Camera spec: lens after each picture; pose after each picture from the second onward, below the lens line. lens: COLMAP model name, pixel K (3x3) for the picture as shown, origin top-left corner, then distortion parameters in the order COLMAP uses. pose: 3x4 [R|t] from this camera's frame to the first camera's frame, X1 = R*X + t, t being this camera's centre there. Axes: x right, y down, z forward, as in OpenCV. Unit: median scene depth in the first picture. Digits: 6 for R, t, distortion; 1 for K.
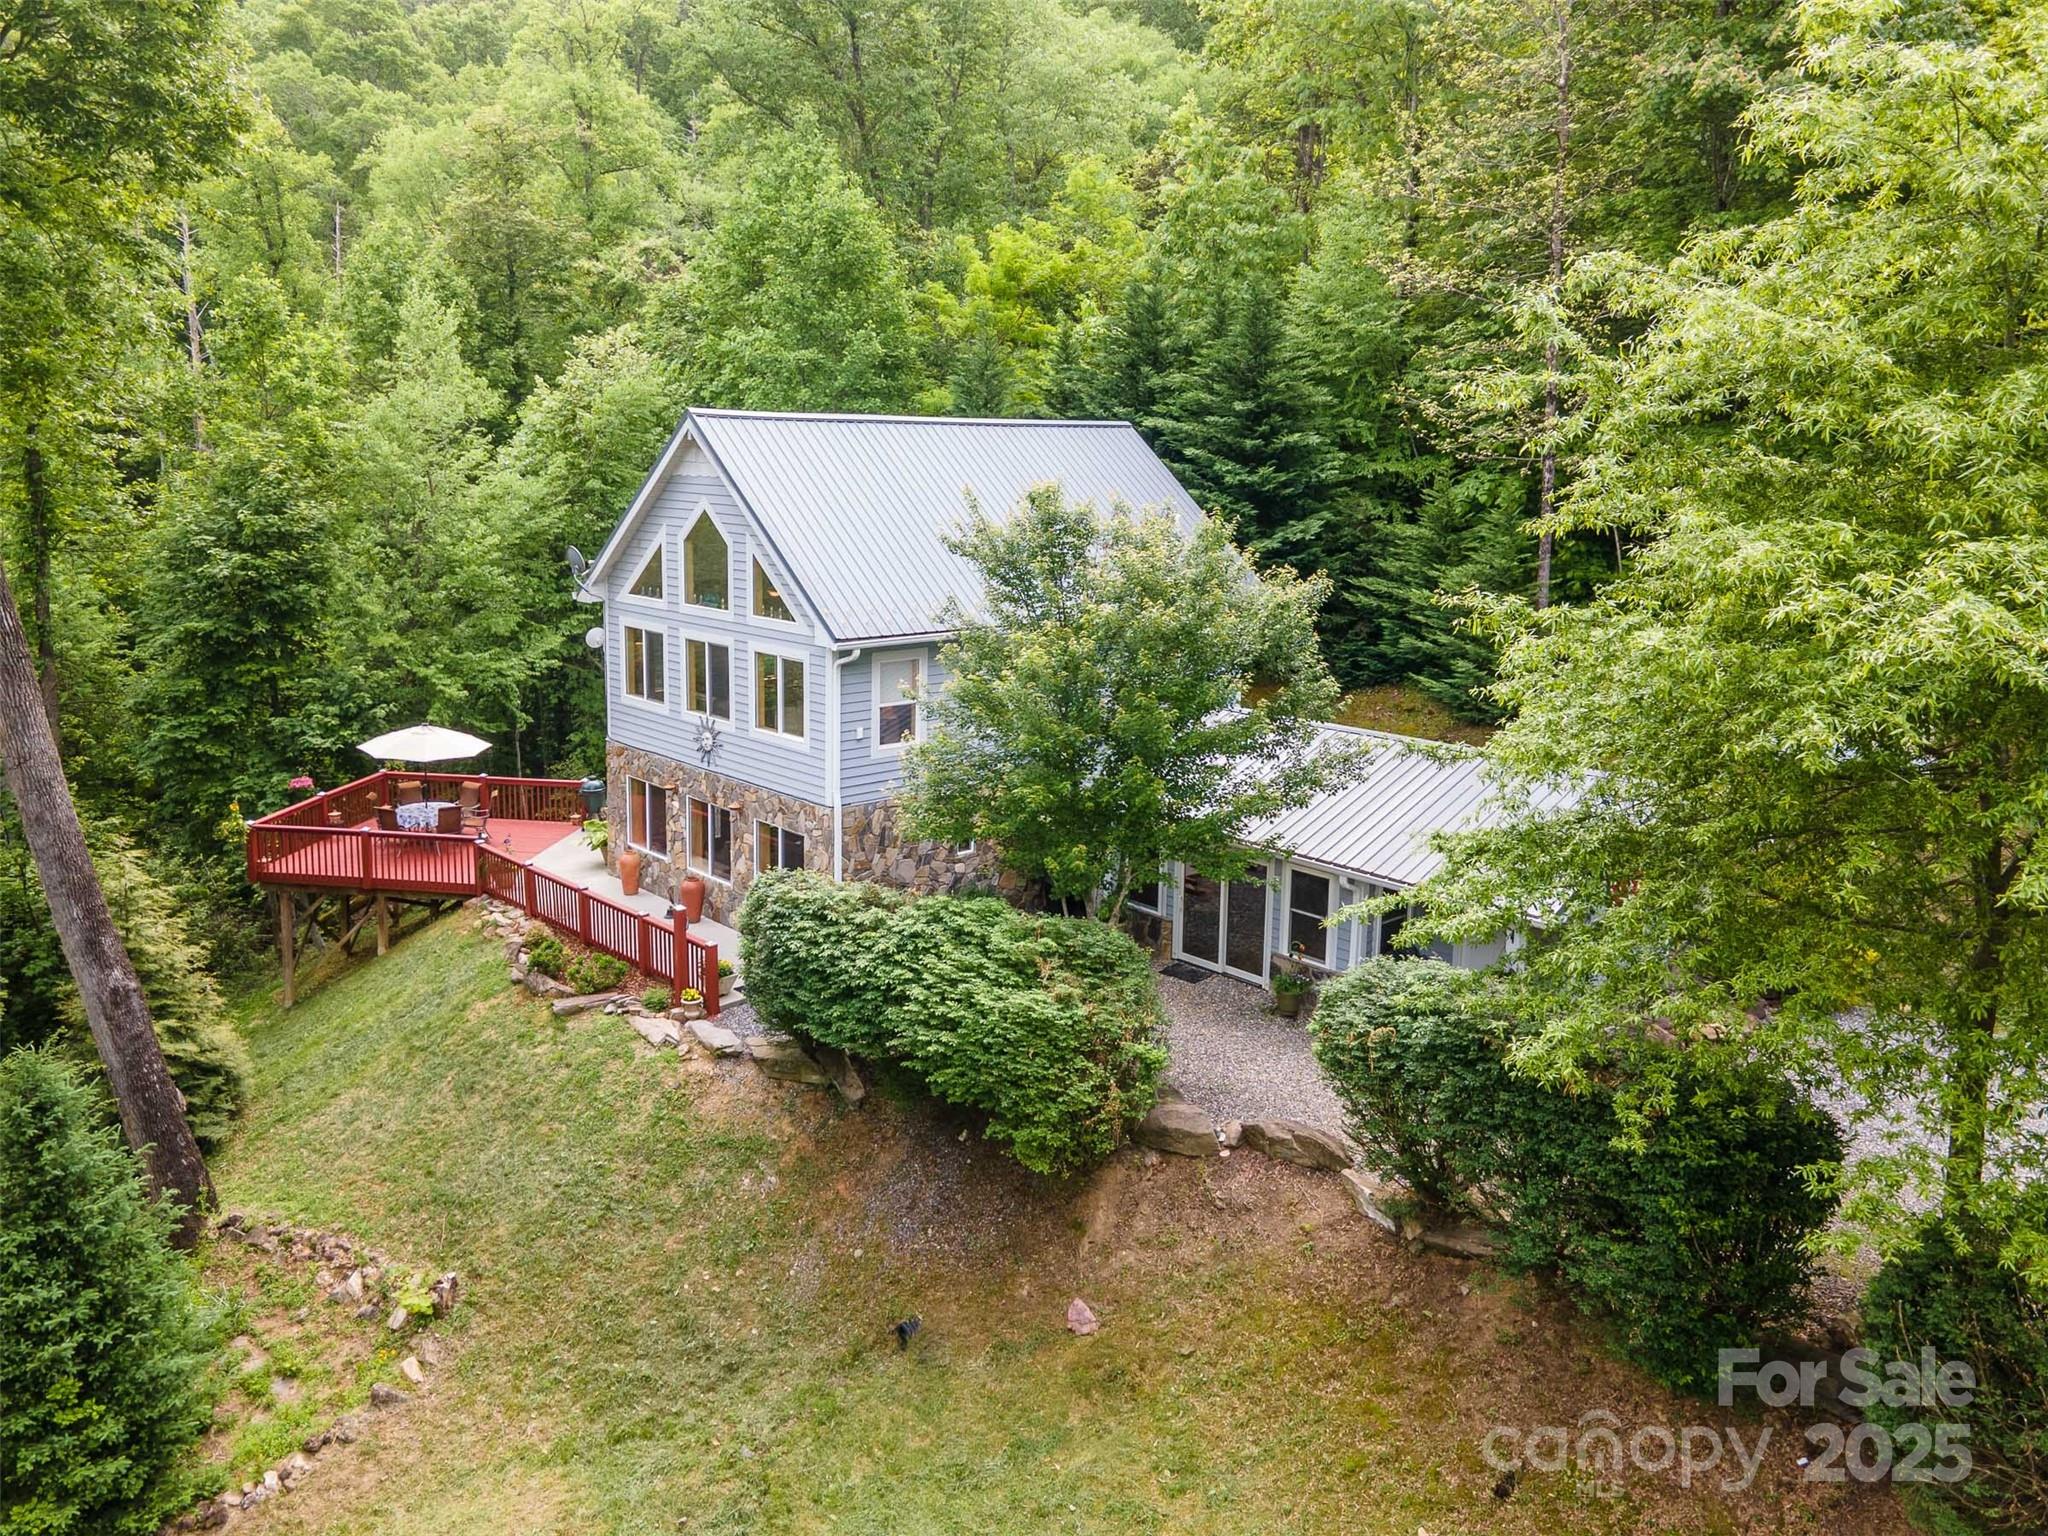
lens RADIAL K [[1635.5, 0, 1084.3], [0, 1635.5, 678.9], [0, 0, 1]] dist [0.022616, 0.046704]
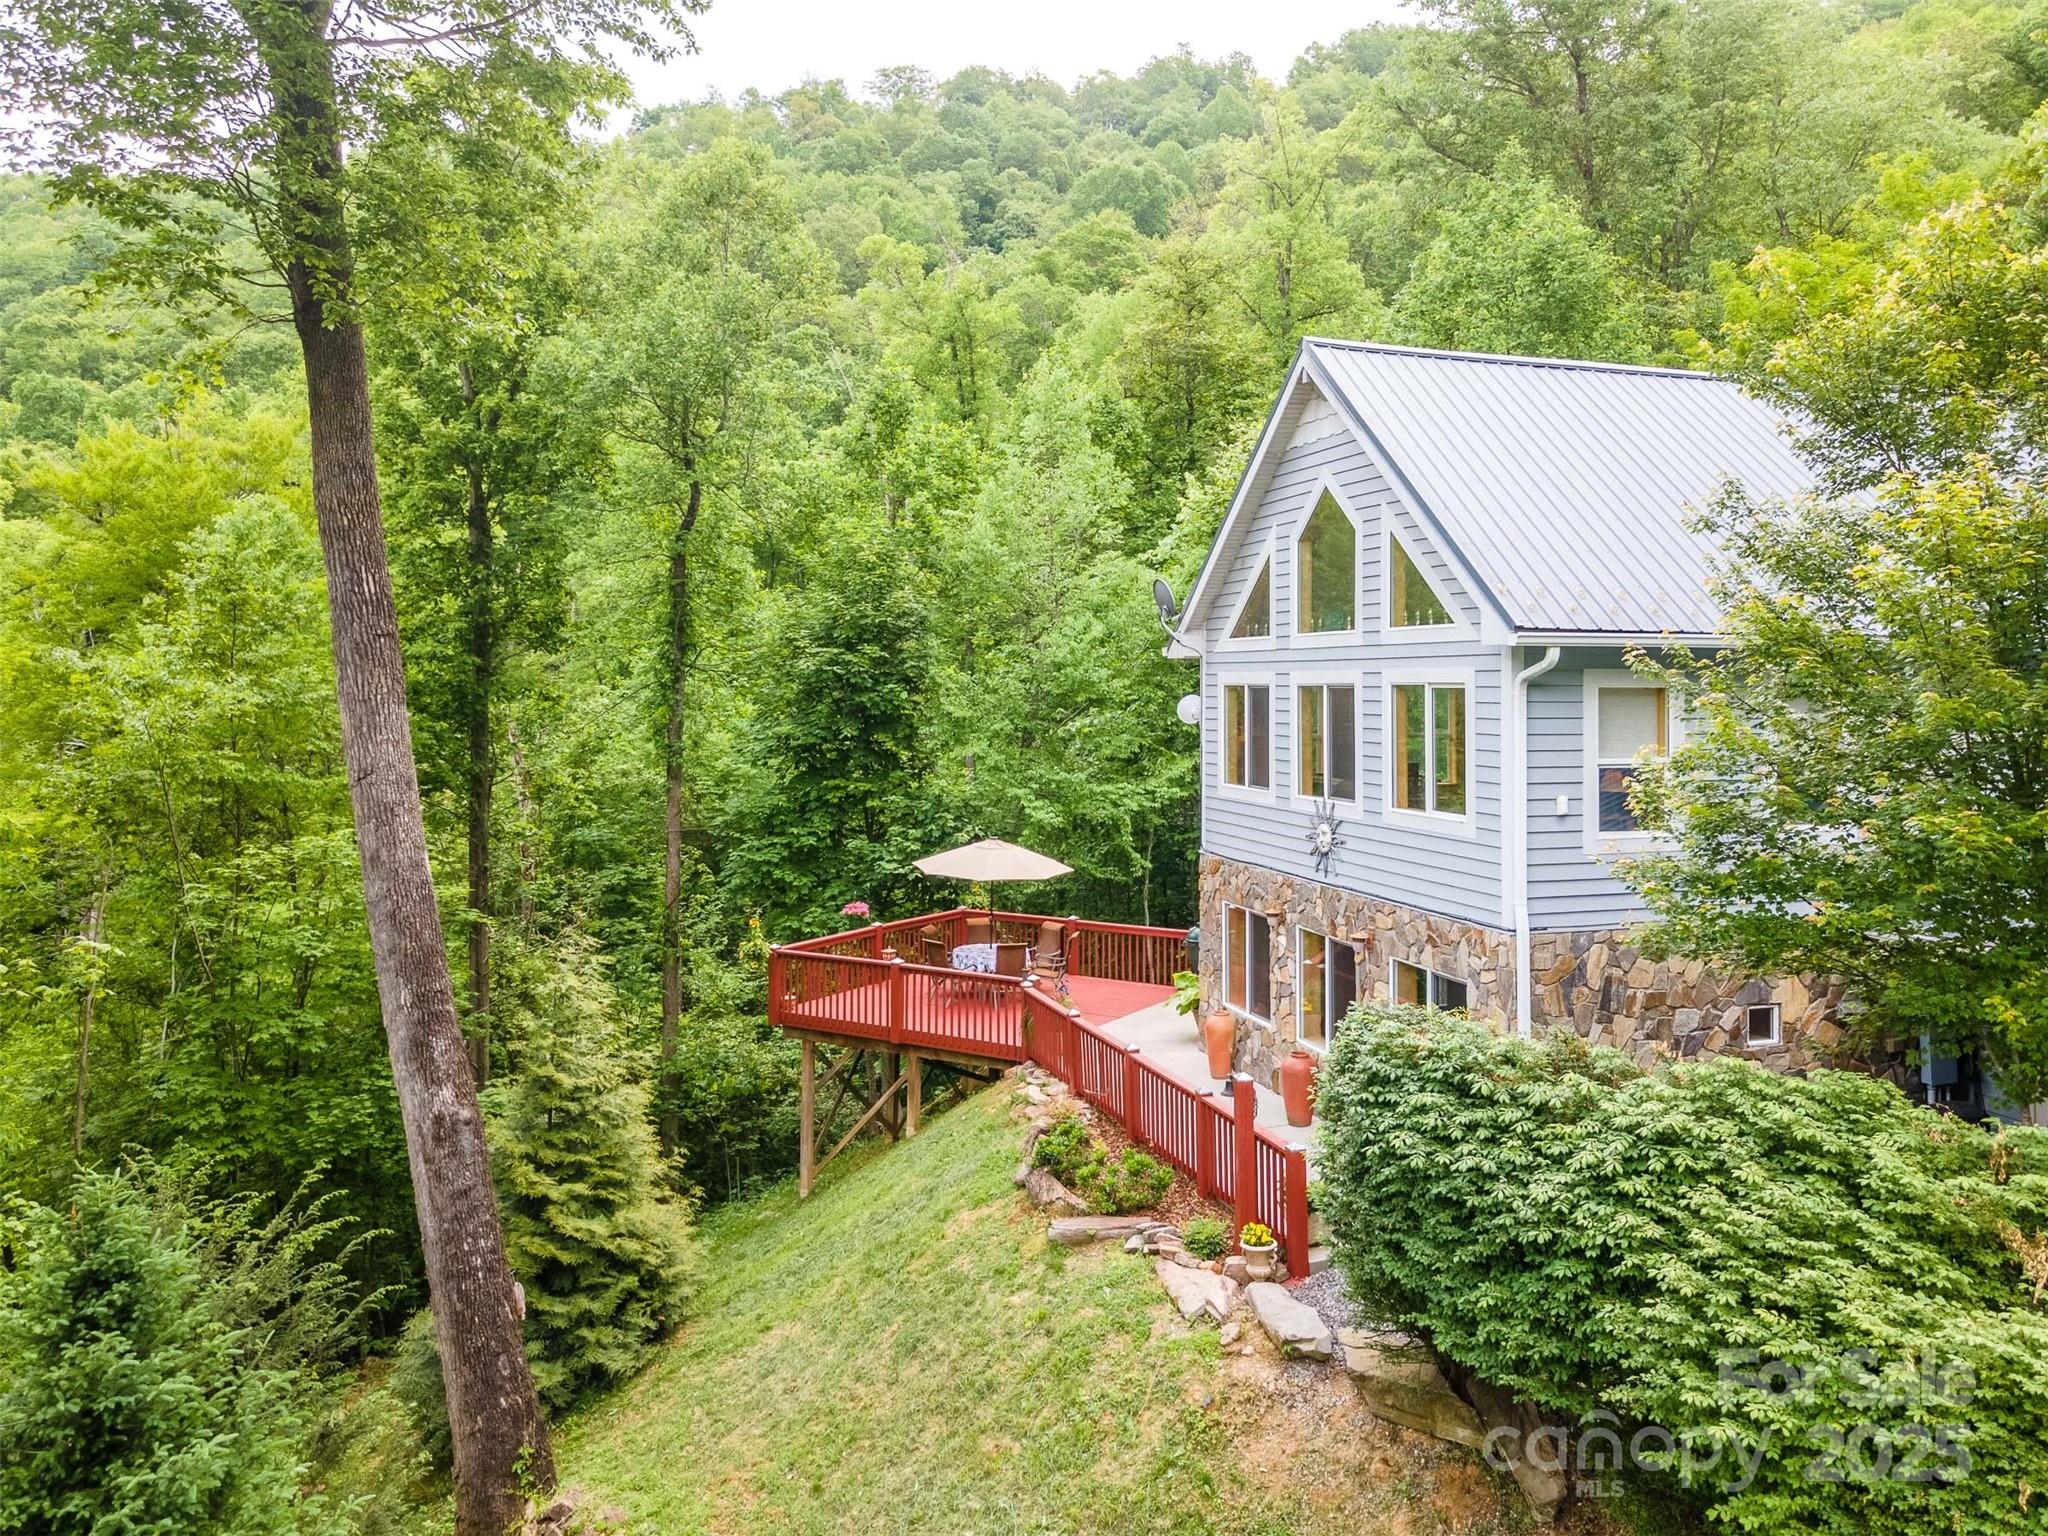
lens RADIAL K [[1635.5, 0, 1084.3], [0, 1635.5, 678.9], [0, 0, 1]] dist [0.022616, 0.046704]
pose [[0.903884, -0.027087, -0.426918, -0.044435], [-0.040705, 0.988019, -0.148870, 0.089335], [0.425836, 0.151939, 0.891952, 0.436567]]
